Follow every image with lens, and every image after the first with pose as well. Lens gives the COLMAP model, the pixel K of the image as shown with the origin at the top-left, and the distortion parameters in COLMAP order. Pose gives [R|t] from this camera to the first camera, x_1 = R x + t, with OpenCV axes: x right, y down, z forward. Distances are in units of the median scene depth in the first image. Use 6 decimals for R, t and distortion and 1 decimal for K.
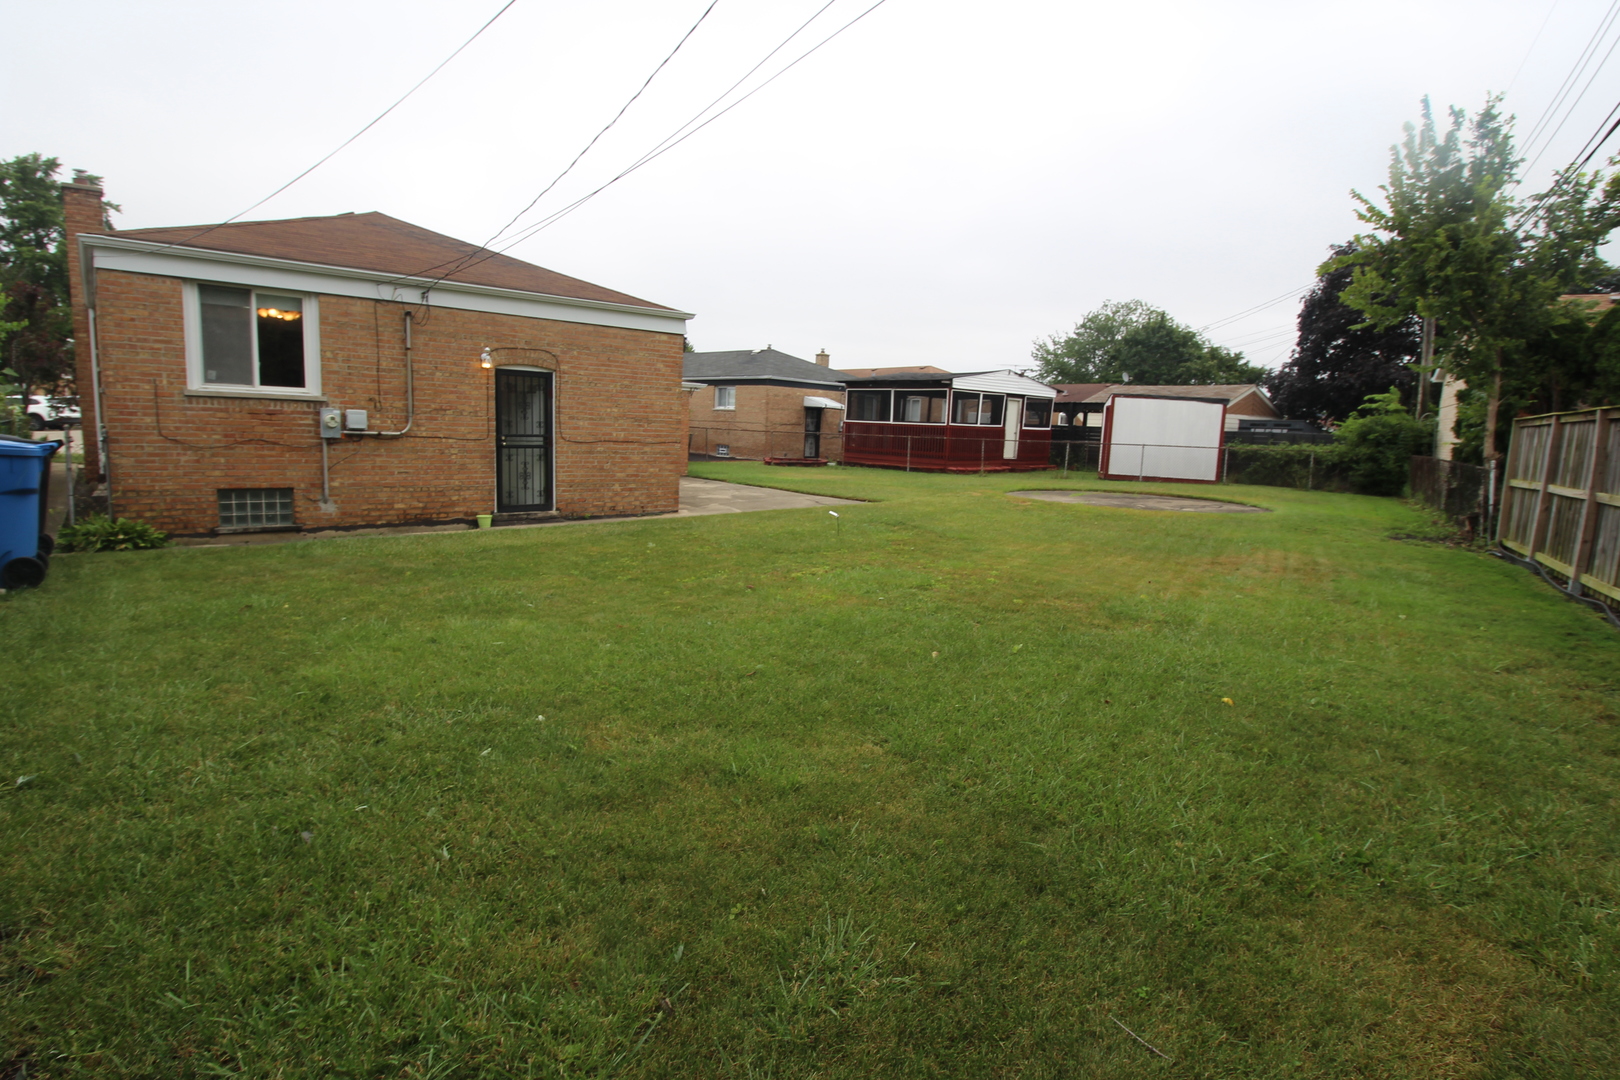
lens RADIAL K [[815.1, 0, 798.7], [0, 815.1, 536.3], [0, 0, 1]] dist [0.002493, -0.013807]
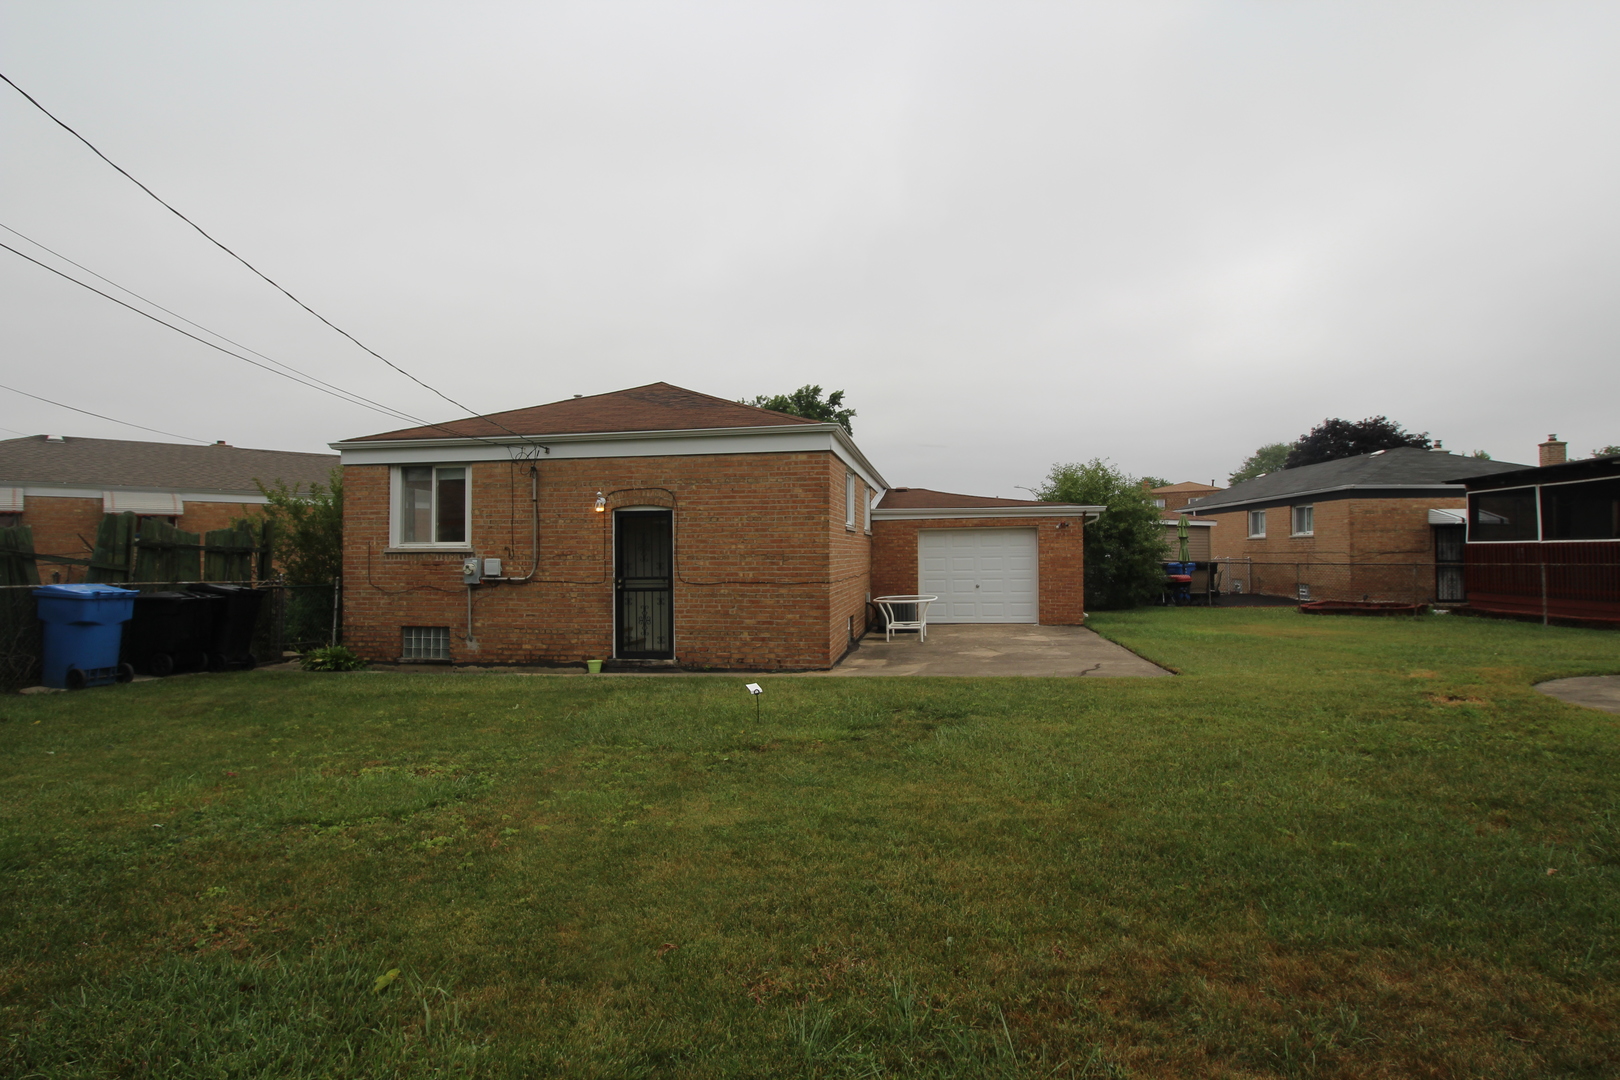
lens RADIAL K [[815.1, 0, 798.7], [0, 815.1, 536.3], [0, 0, 1]] dist [0.002493, -0.013807]
pose [[0.639626, -0.060448, -0.766306, 0.536654], [-0.074351, 0.987364, -0.139945, -0.054689], [0.765082, 0.146488, 0.627049, 0.561688]]
